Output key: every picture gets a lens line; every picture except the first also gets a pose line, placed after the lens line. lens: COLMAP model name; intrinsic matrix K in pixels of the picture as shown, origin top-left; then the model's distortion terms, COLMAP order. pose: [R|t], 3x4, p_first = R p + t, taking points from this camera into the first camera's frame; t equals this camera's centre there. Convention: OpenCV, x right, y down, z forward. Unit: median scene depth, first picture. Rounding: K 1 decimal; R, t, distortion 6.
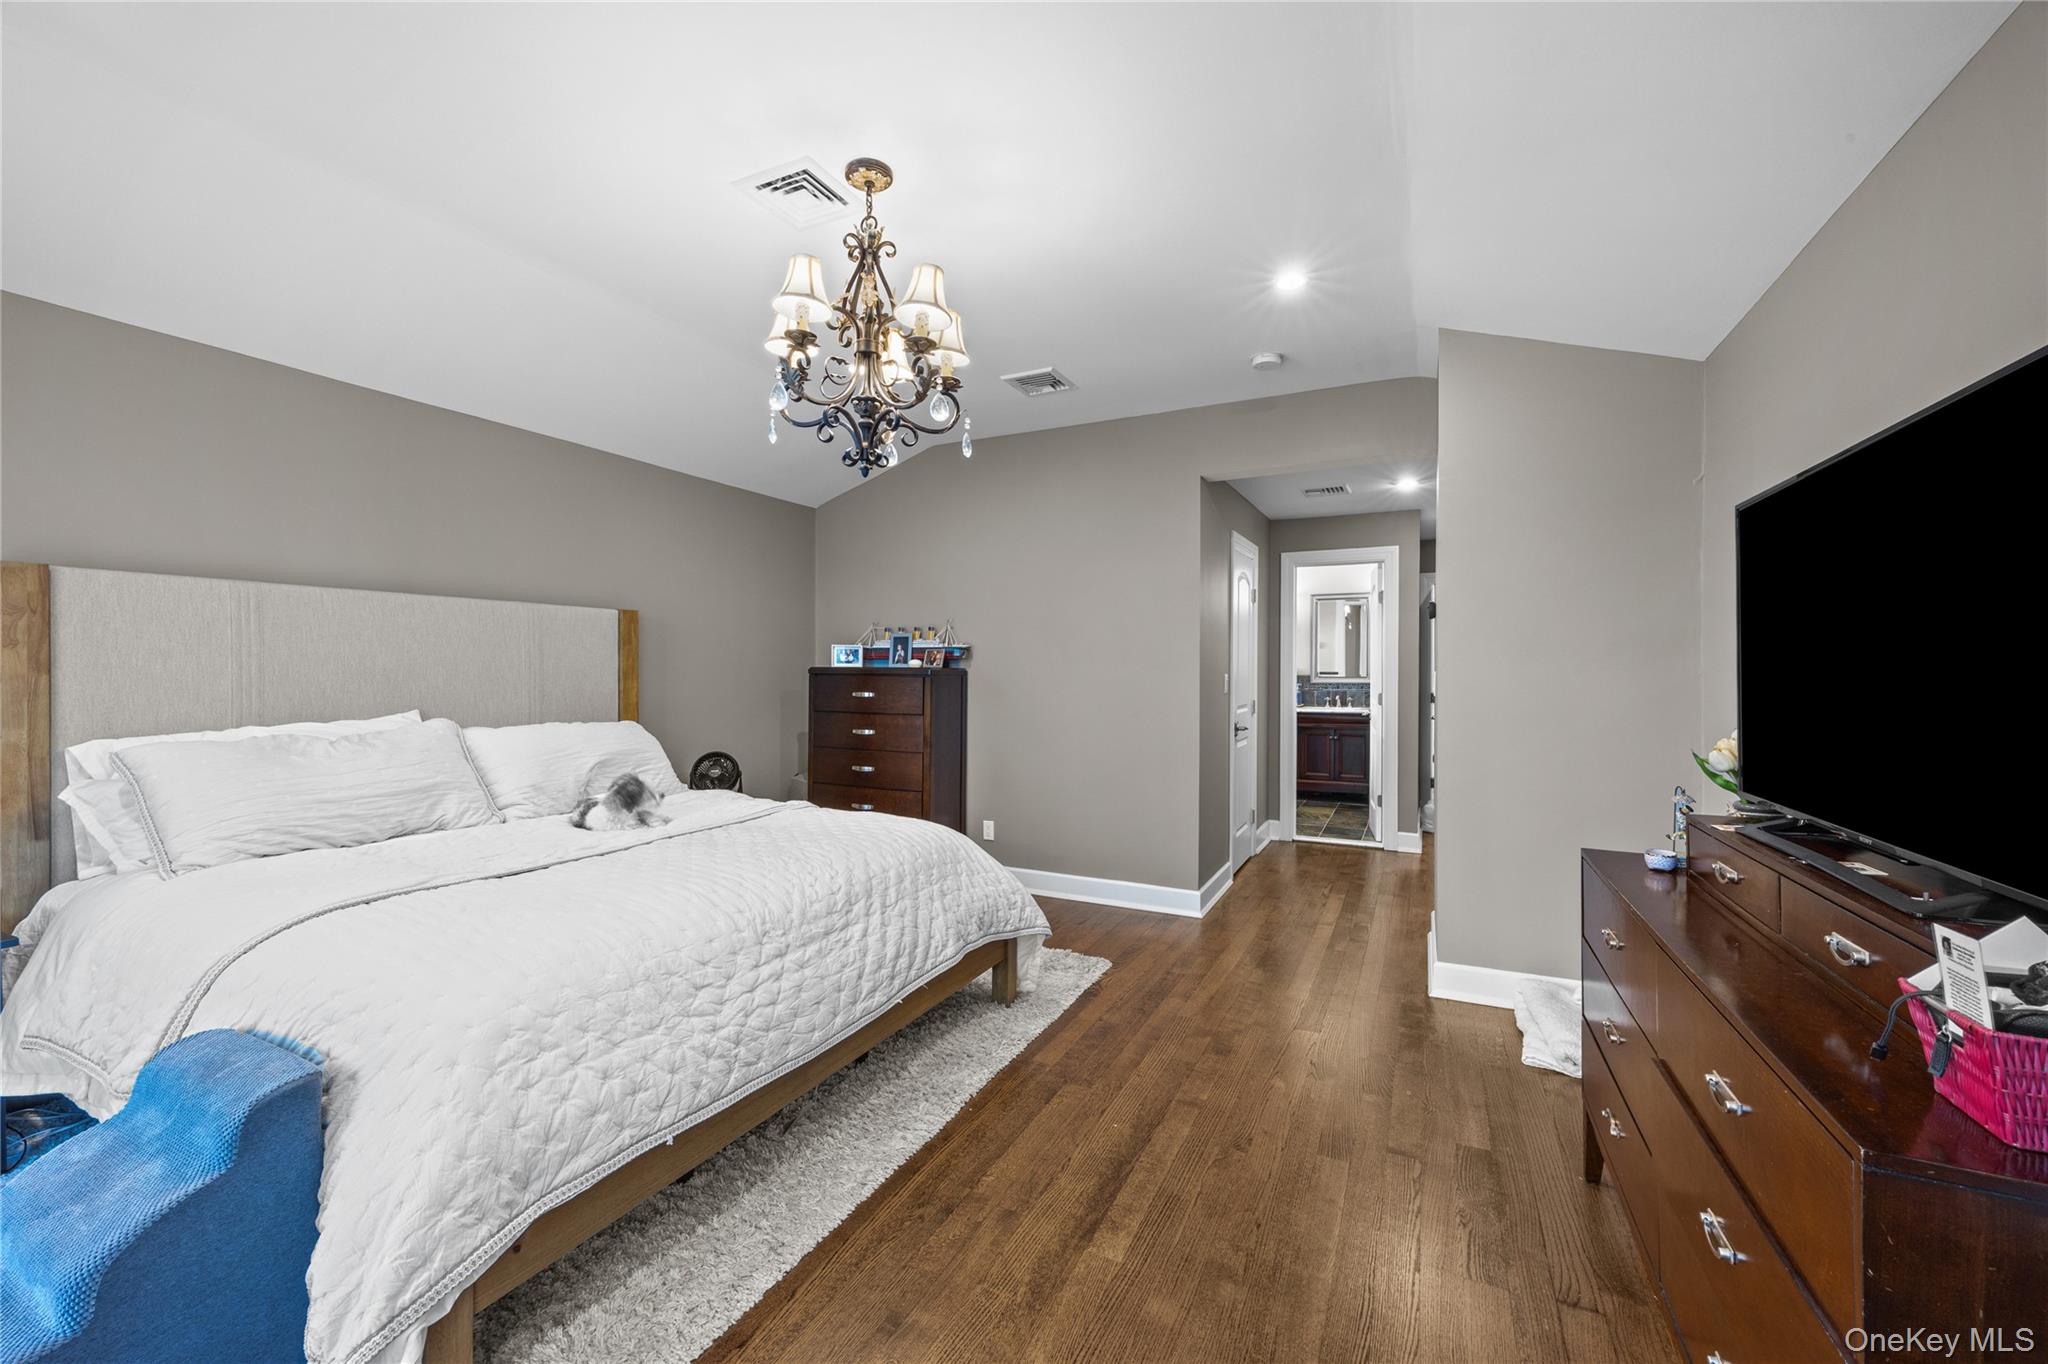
lens RADIAL K [[827.7, 0, 1013.4], [0, 827.7, 682.0], [0, 0, 1]] dist [0.003190, -0.000110]
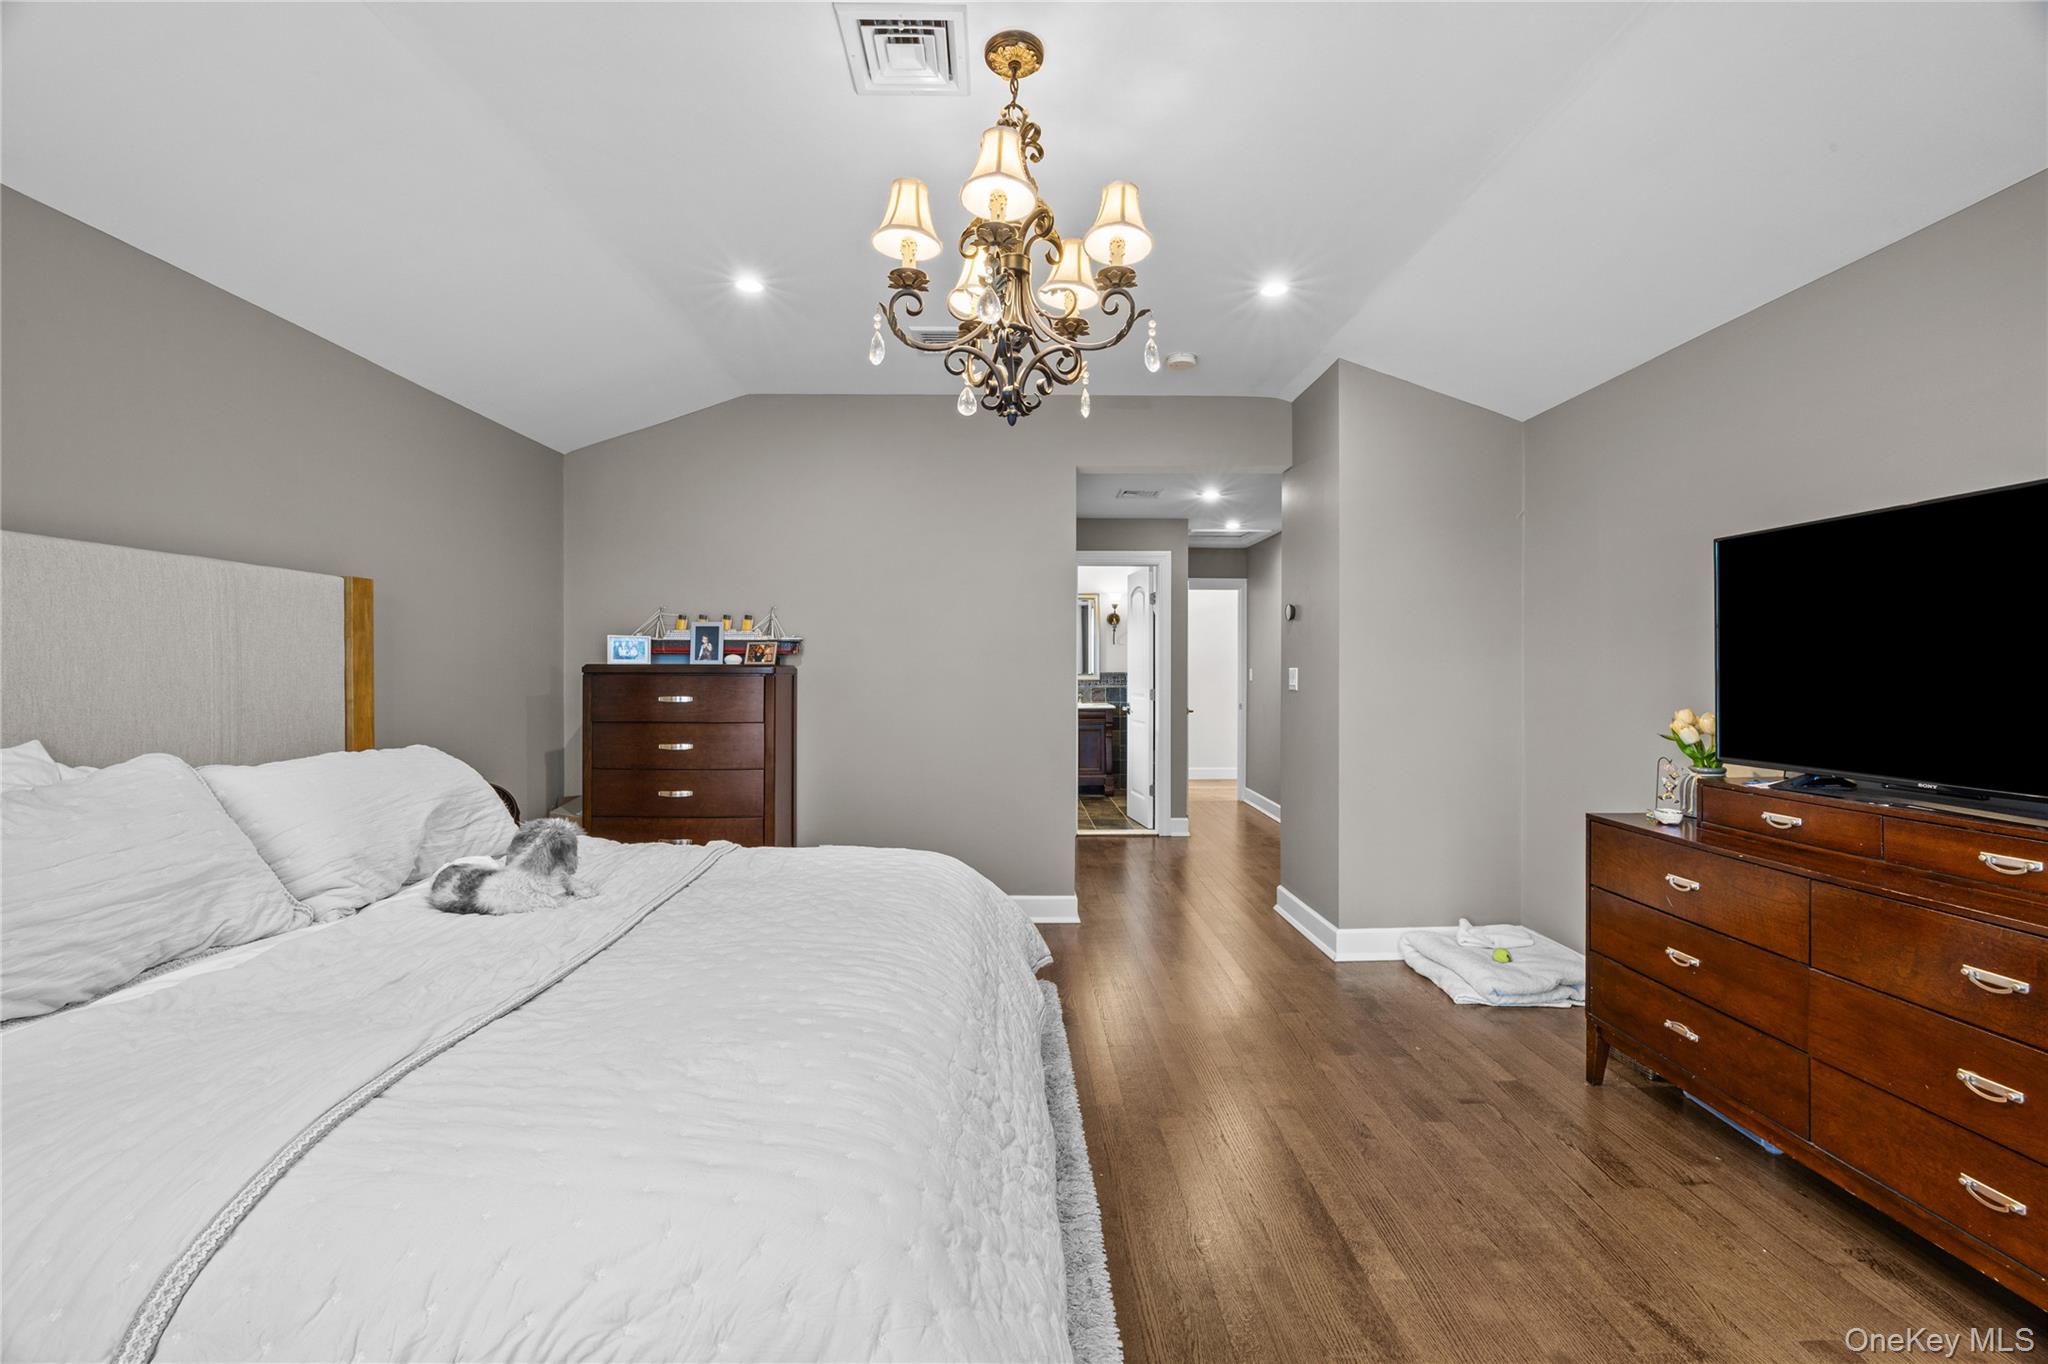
lens RADIAL K [[861.9, 0, 1031.9], [0, 861.9, 682.4], [0, 0, 1]] dist [-0.018338, 0.001135]
pose [[0.881490, -0.010366, 0.472089, -0.311712], [0.009413, 0.999946, 0.004380, -0.001352], [-0.472109, 0.000583, 0.881540, 0.144556]]
